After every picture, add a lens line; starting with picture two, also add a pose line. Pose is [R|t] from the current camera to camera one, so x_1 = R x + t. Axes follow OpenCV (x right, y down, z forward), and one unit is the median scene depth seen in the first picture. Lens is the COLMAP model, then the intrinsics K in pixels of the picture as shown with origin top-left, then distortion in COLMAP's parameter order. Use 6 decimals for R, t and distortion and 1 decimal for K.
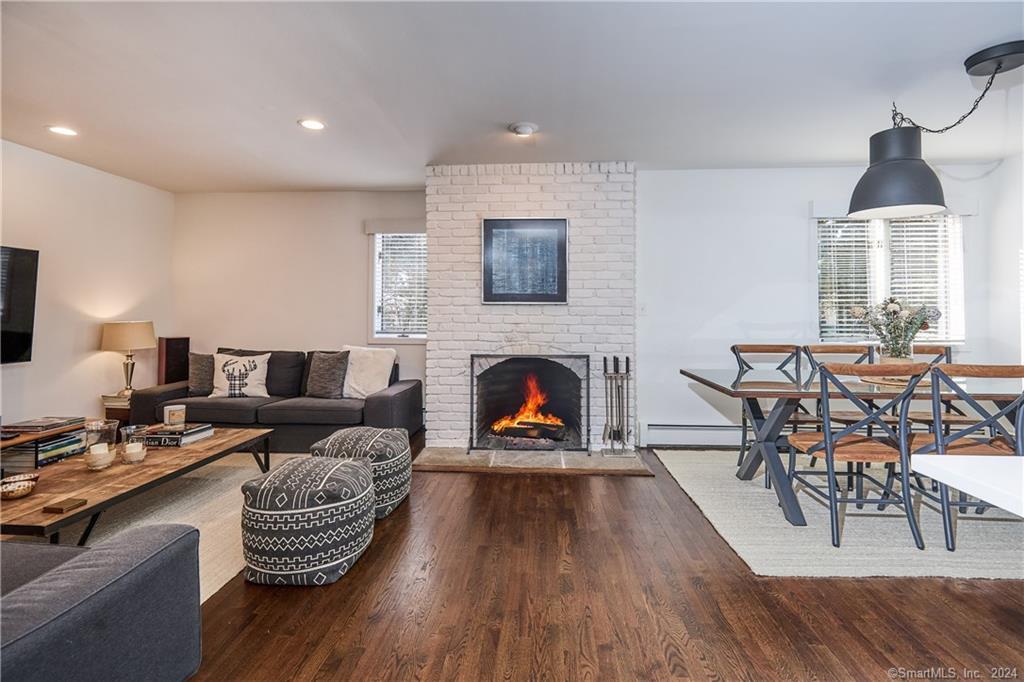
lens RADIAL K [[468.0, 0, 510.7], [0, 468.0, 302.8], [0, 0, 1]] dist [-0.000790, -0.000164]
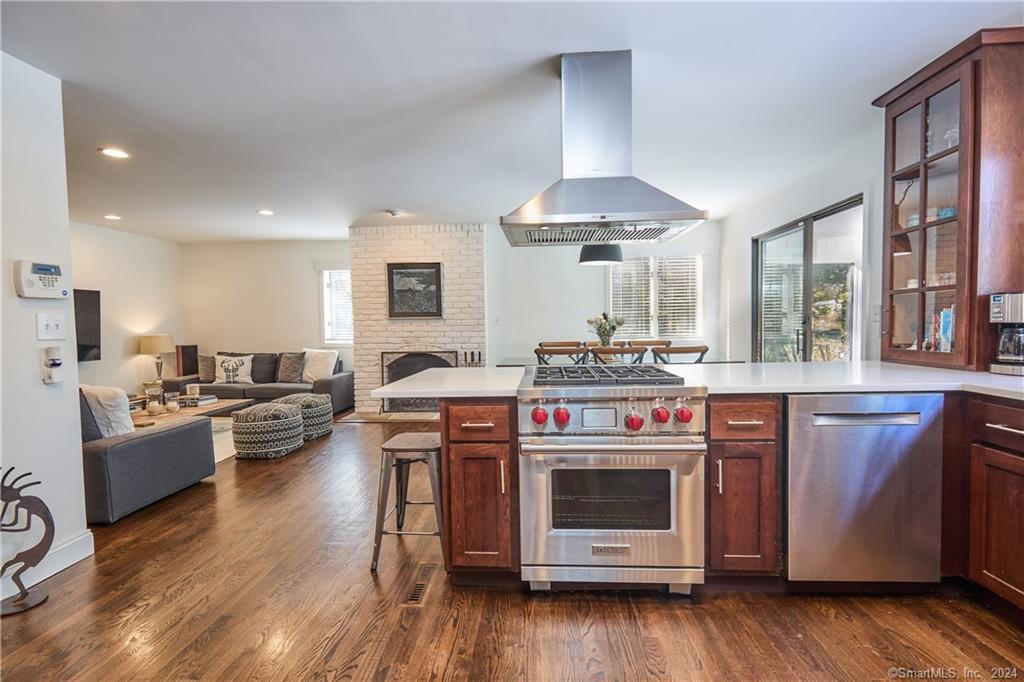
lens RADIAL K [[464.0, 0, 514.6], [0, 464.0, 342.8], [0, 0, 1]] dist [-0.000242, -0.000415]
pose [[0.999796, -0.018489, 0.008129, 0.341887], [0.017894, 0.997525, 0.067992, -0.016219], [-0.009366, -0.067833, 0.997653, -0.531270]]
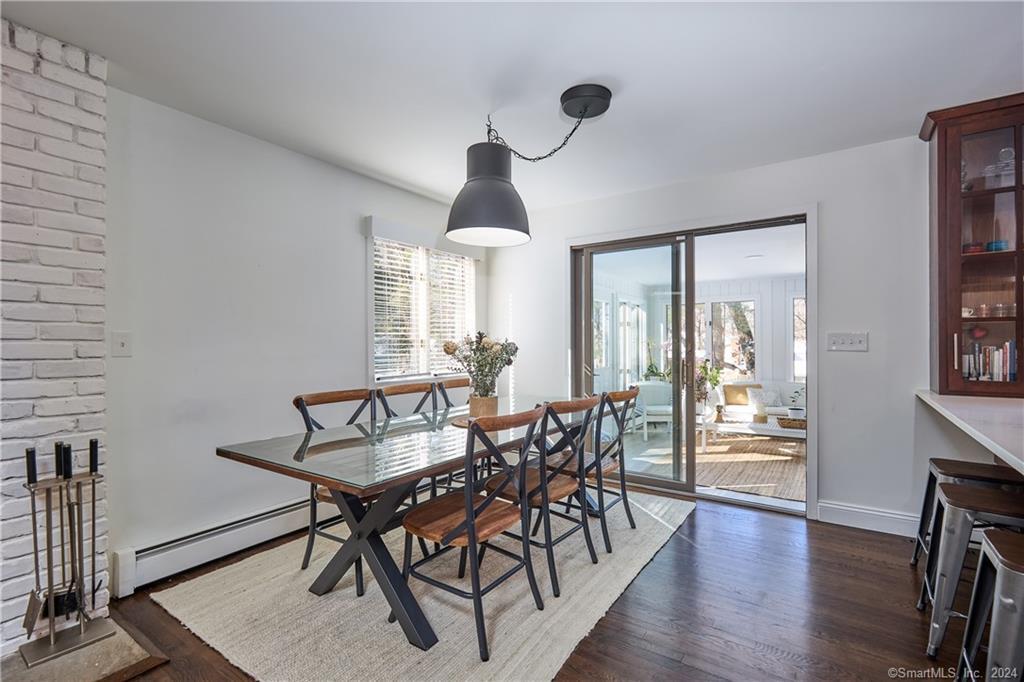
lens RADIAL K [[470.0, 0, 513.2], [0, 470.0, 345.1], [0, 0, 1]] dist [-0.000498, 0.000299]
pose [[0.504053, -0.005044, 0.863658, 0.038784], [-0.012585, 0.999834, 0.013185, 0.001470], [-0.863581, -0.017515, 0.503905, 0.342664]]
